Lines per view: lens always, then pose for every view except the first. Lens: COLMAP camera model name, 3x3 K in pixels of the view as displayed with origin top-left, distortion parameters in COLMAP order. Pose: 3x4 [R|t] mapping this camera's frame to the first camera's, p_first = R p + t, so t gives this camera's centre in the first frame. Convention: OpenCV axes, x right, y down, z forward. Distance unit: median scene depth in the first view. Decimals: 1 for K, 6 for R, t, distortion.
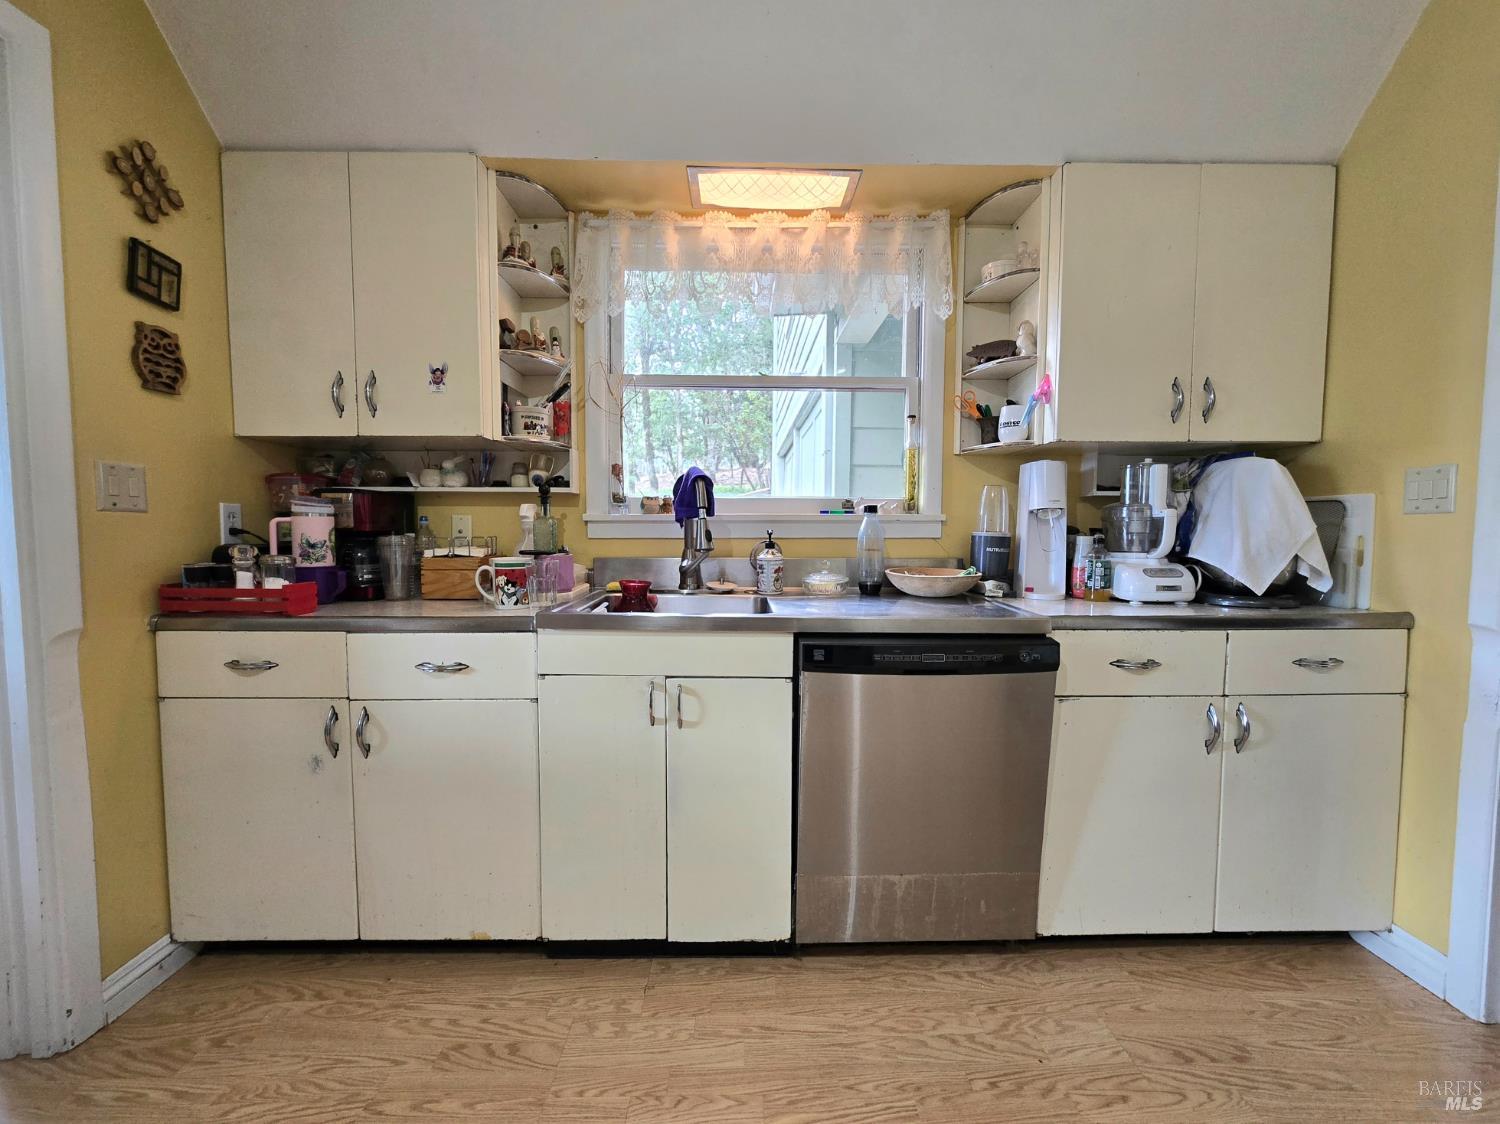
lens RADIAL K [[615.0, 0, 749.3], [0, 615.0, 566.9], [0, 0, 1]] dist [-0.000297, 0.000356]
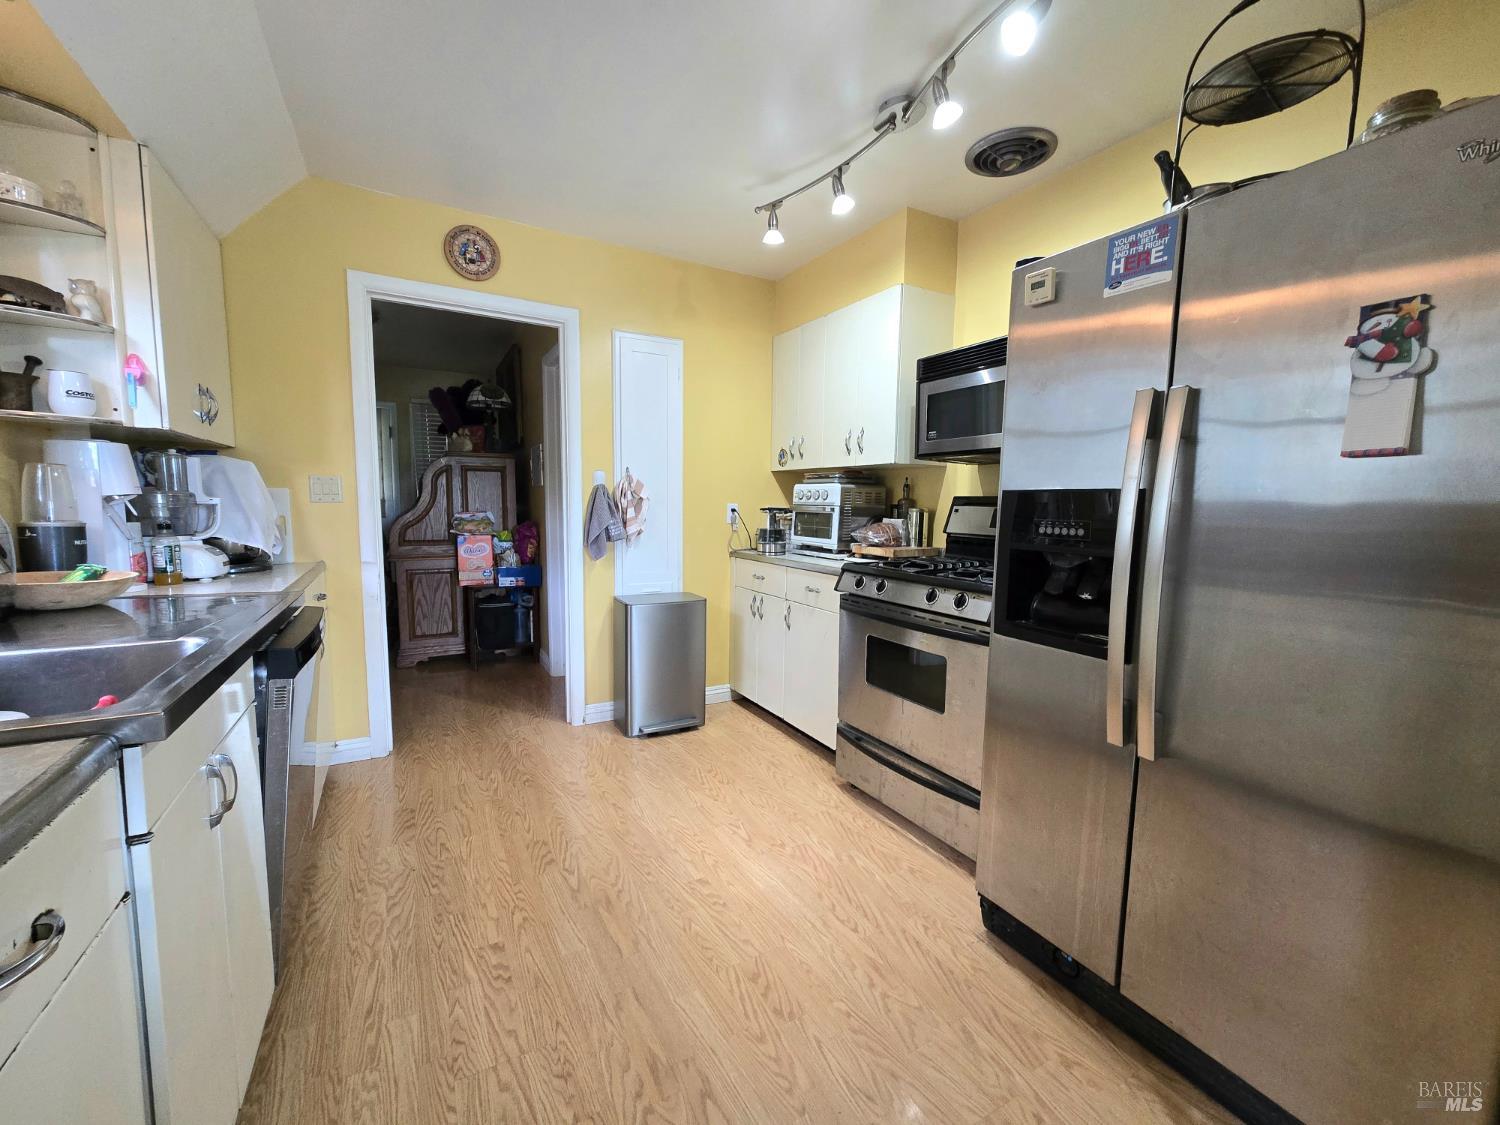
lens RADIAL K [[596.9, 0, 743.2], [0, 596.9, 559.4], [0, 0, 1]] dist [0.000059, 0.000080]
pose [[-0.460303, -0.095502, 0.882610, -1.063162], [0.031467, 0.991817, 0.123729, -0.111810], [-0.887204, 0.084726, -0.453531, 0.821759]]
